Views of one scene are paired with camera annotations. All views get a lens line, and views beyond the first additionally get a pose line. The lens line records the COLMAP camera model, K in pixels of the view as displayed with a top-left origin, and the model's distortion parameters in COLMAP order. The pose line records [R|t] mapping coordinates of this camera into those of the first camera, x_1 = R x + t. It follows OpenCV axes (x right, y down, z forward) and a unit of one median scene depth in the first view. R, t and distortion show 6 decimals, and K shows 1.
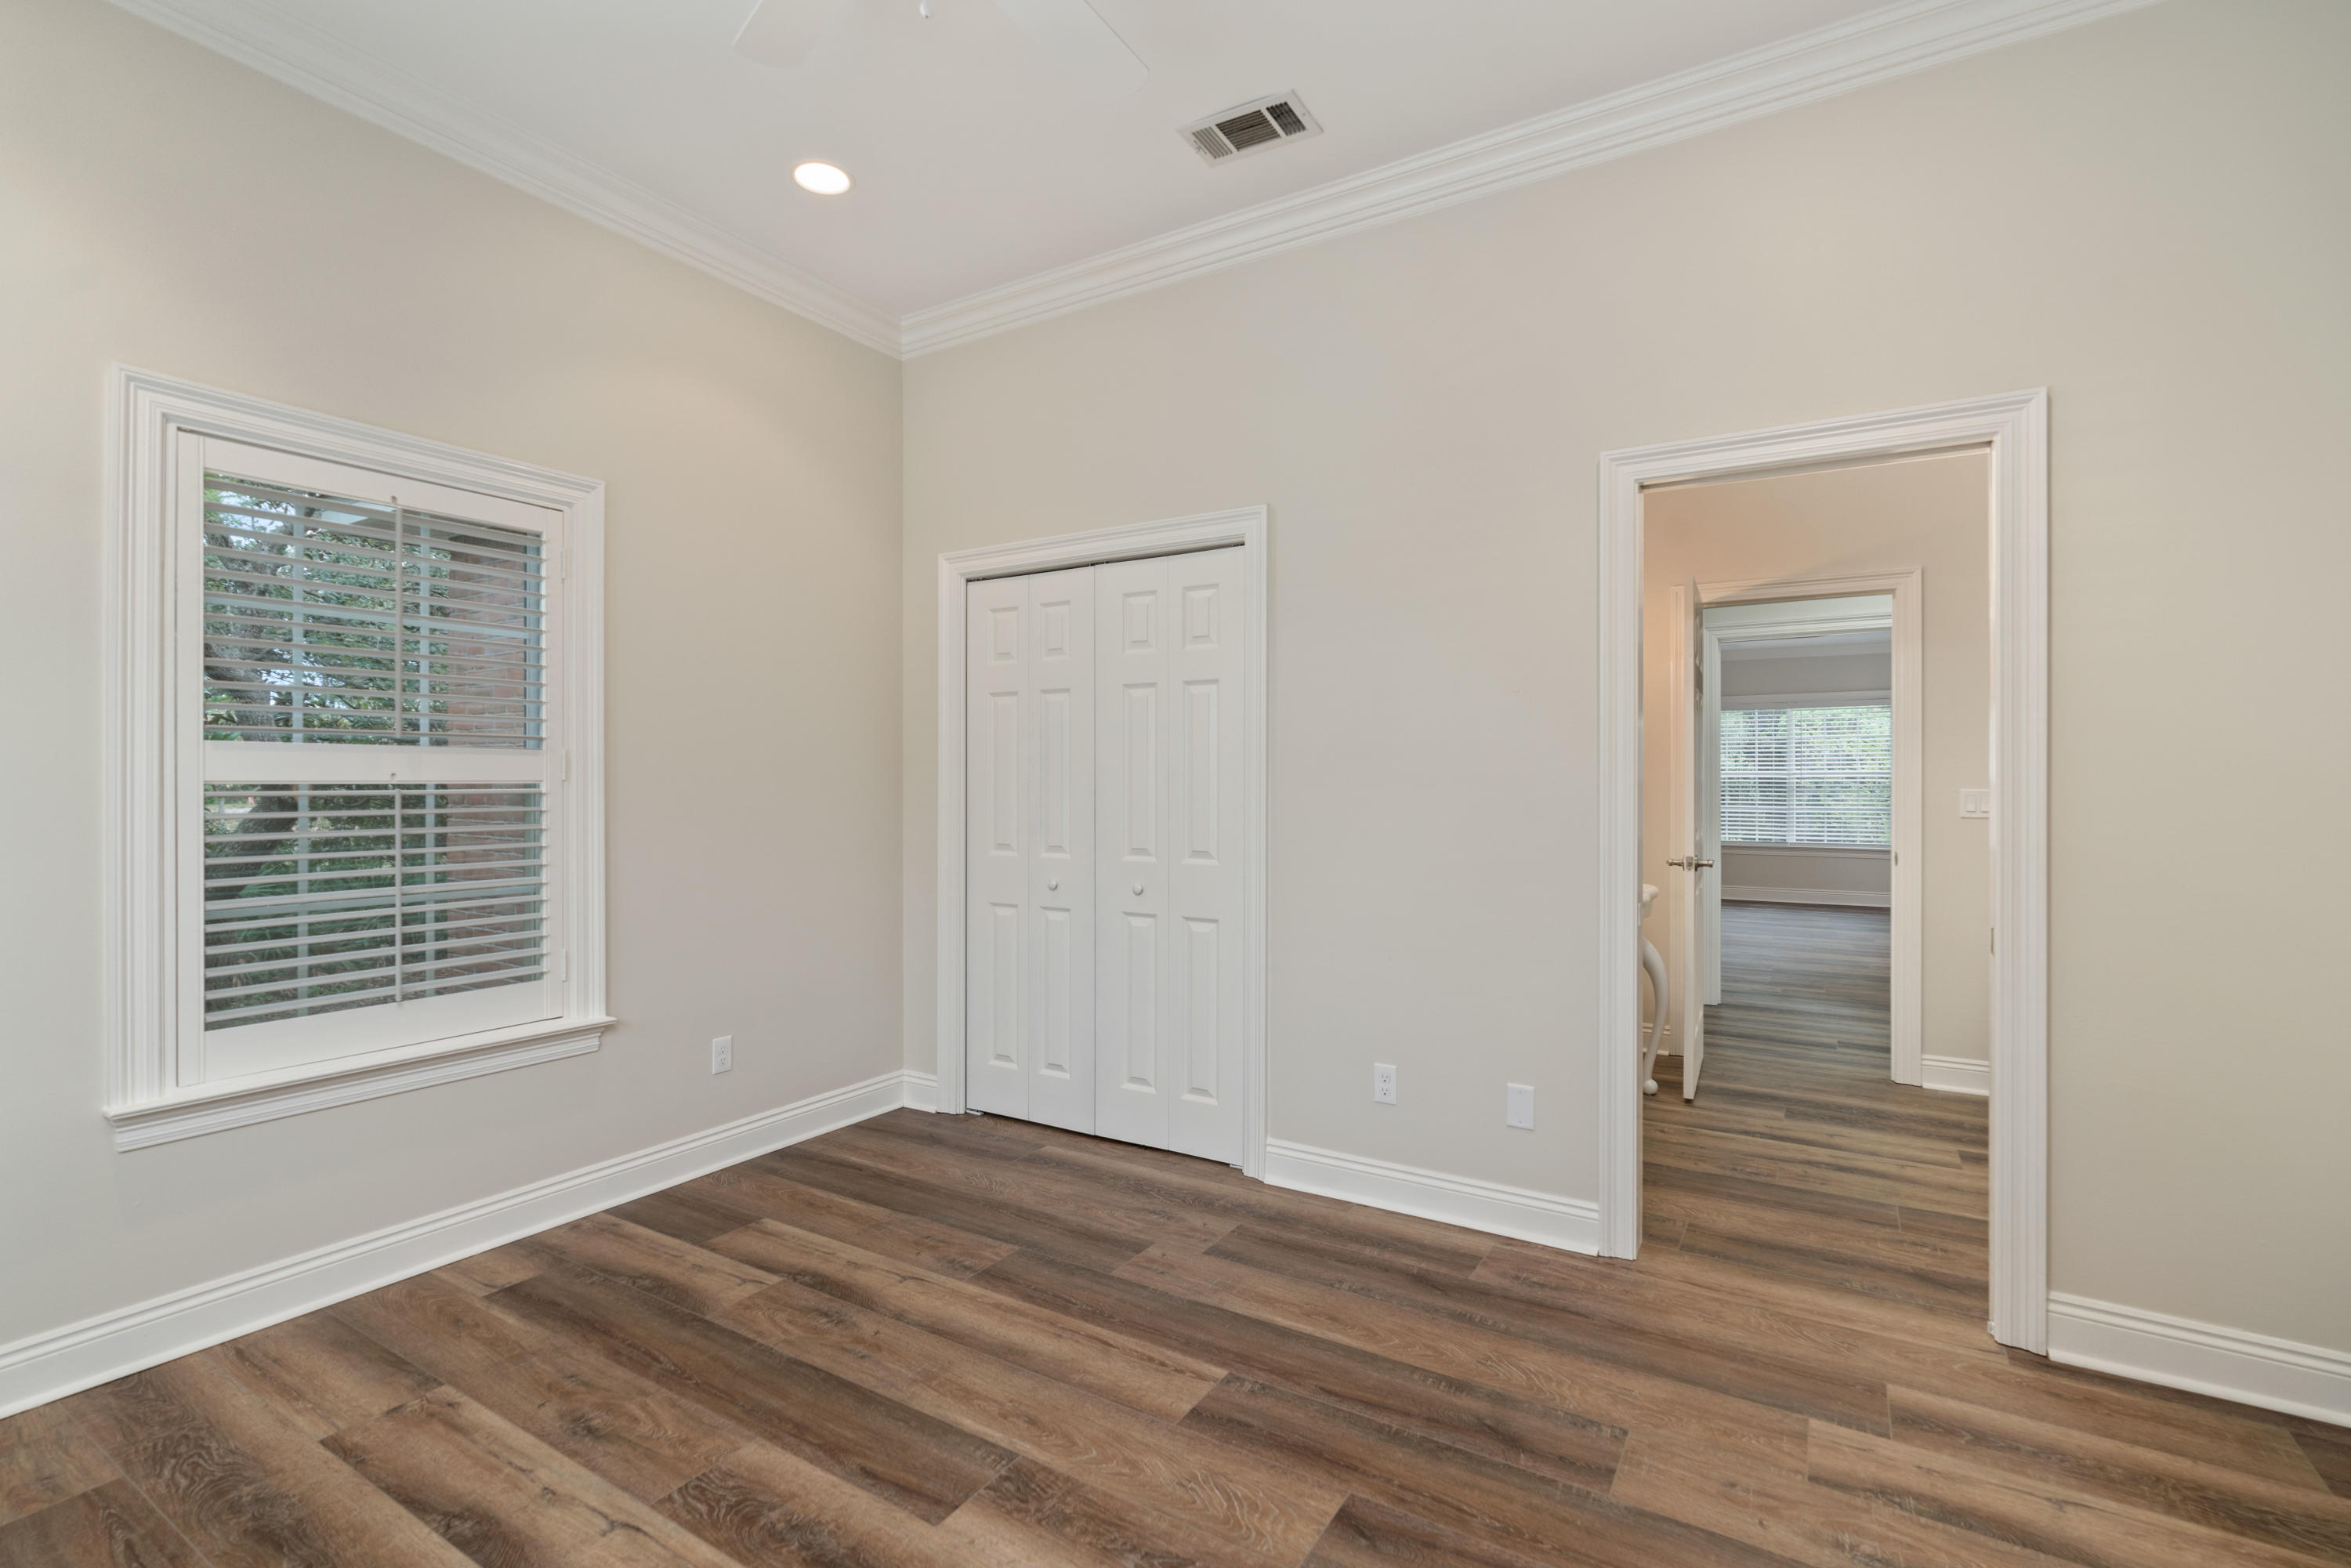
lens RADIAL K [[1085.9, 0, 1179.6], [0, 1085.9, 771.4], [0, 0, 1]] dist [-0.002670, 0.002854]
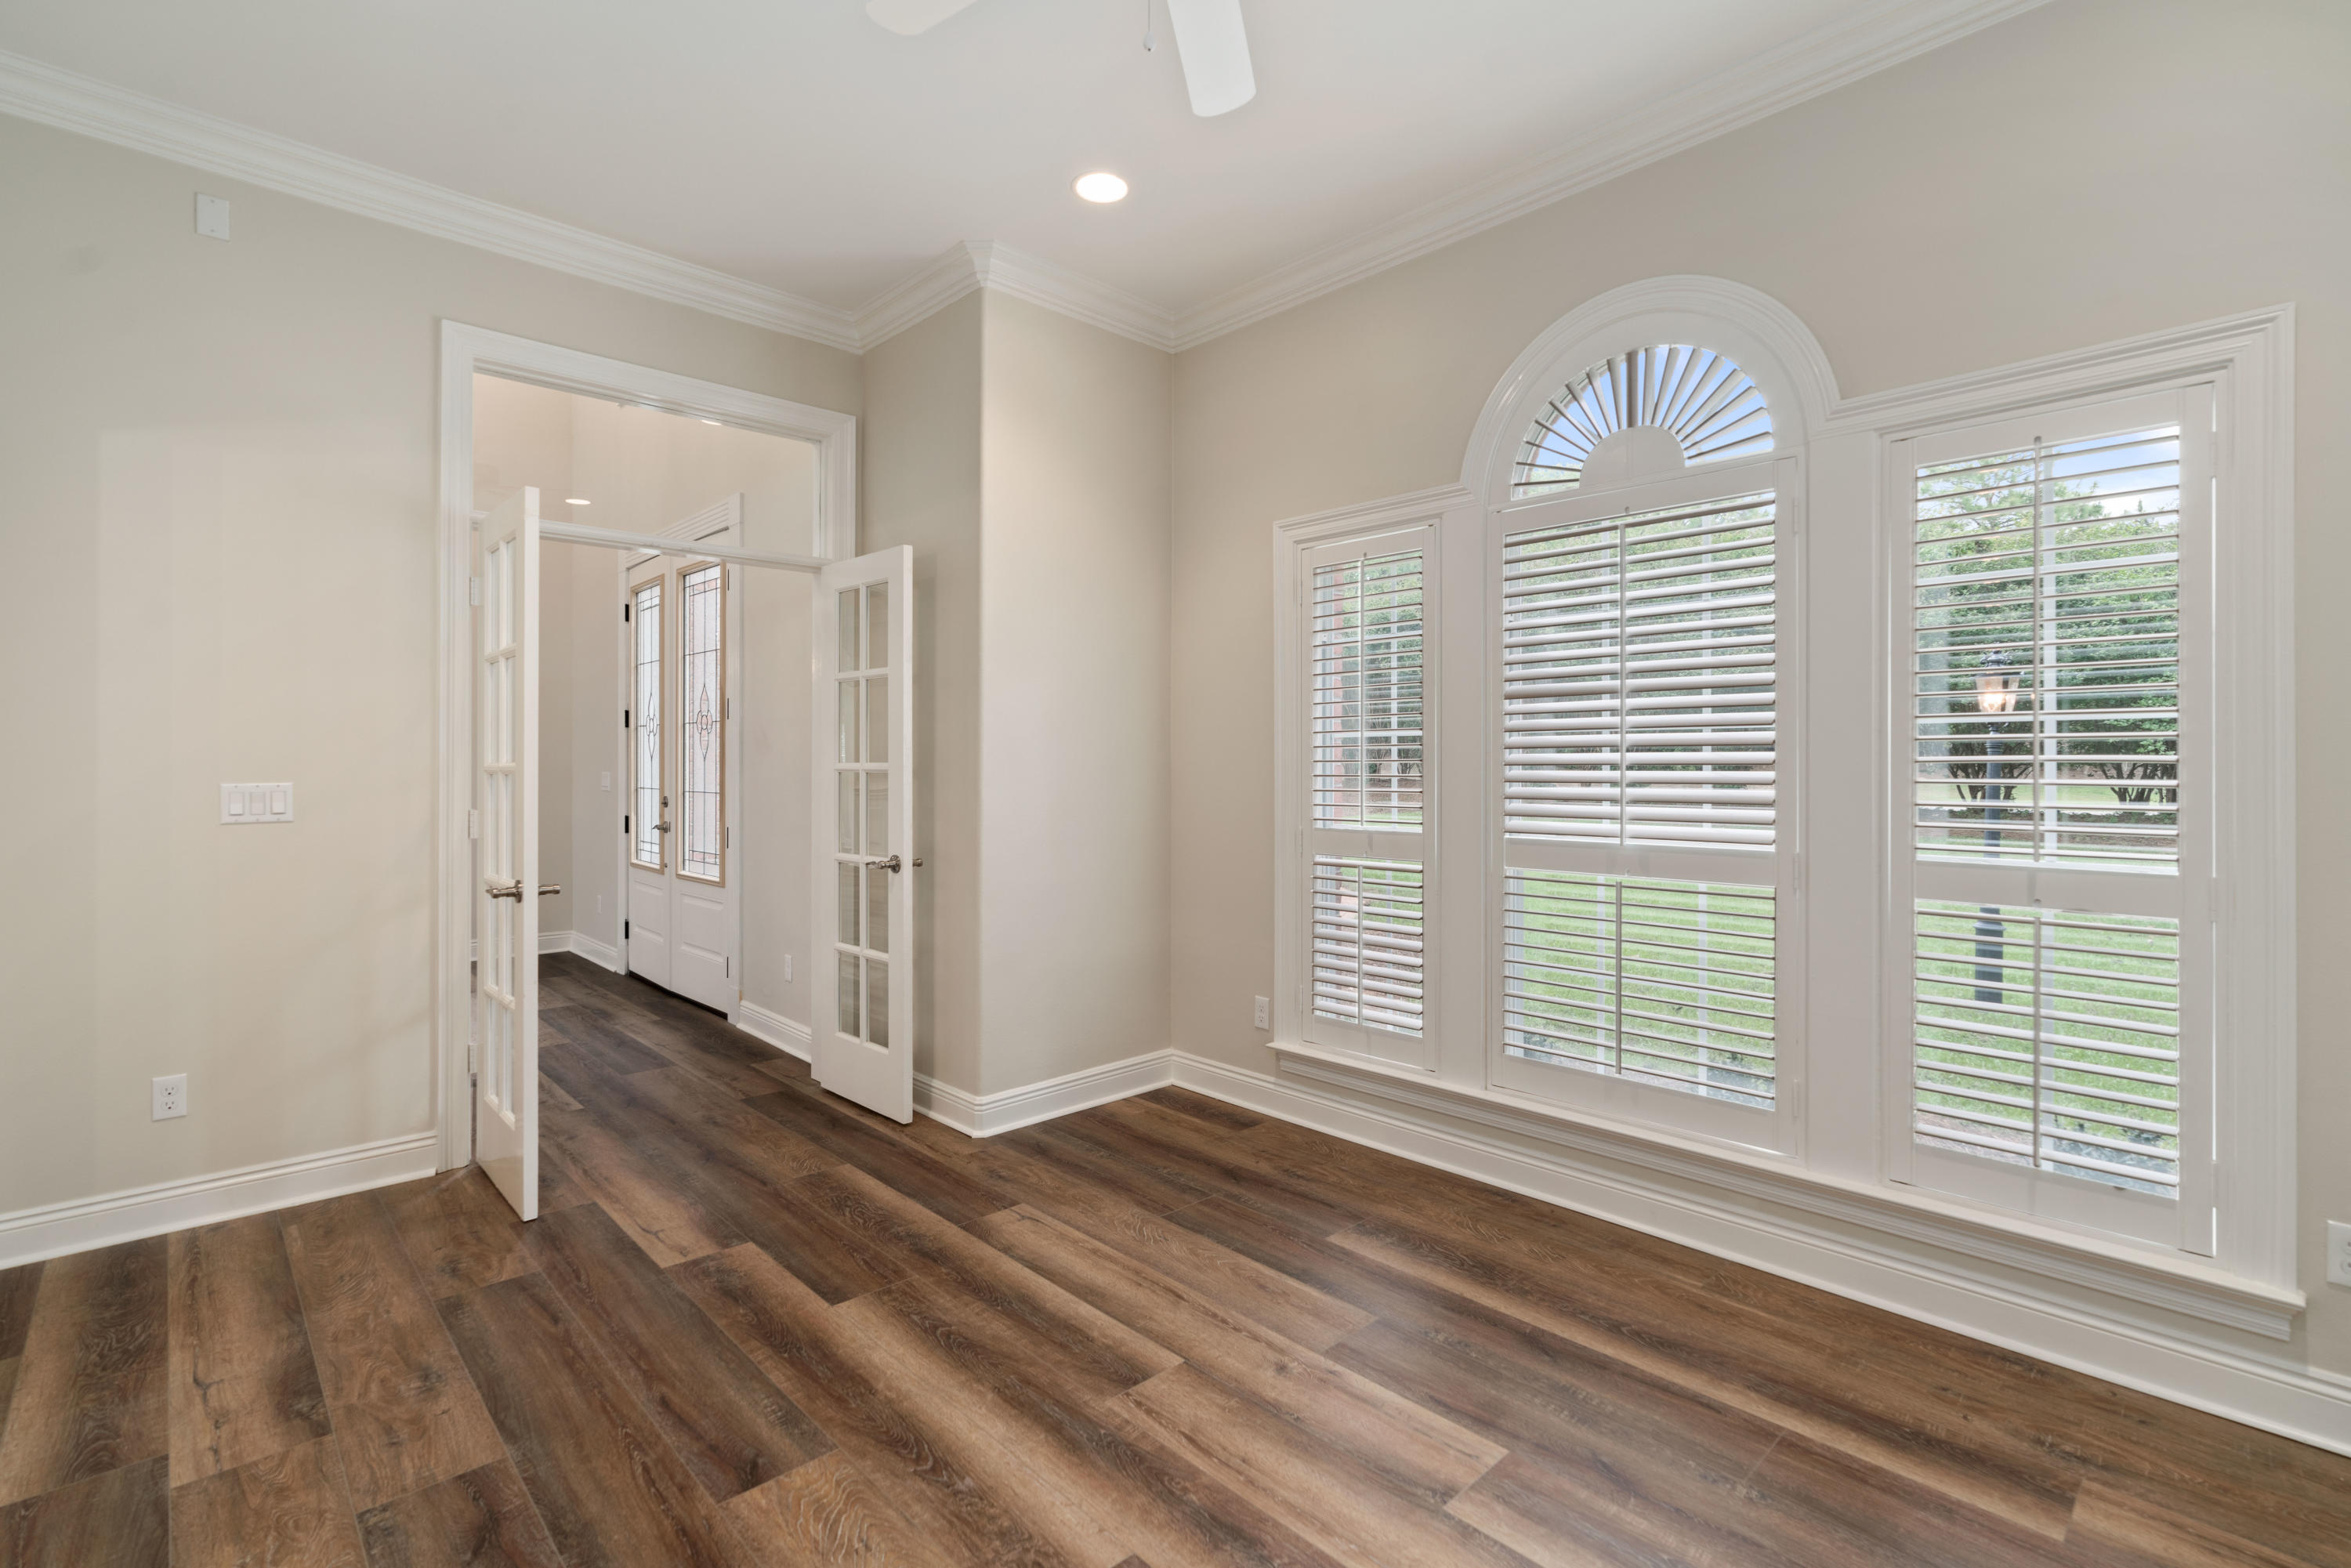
lens RADIAL K [[1085.9, 0, 1175.4], [0, 1085.9, 771.2], [0, 0, 1]] dist [-0.002670, 0.002854]
pose [[-0.966818, -0.004834, 0.255419, -0.486354], [-0.001984, 0.999933, 0.011415, 0.002247], [-0.255457, 0.010529, -0.966763, 1.853362]]
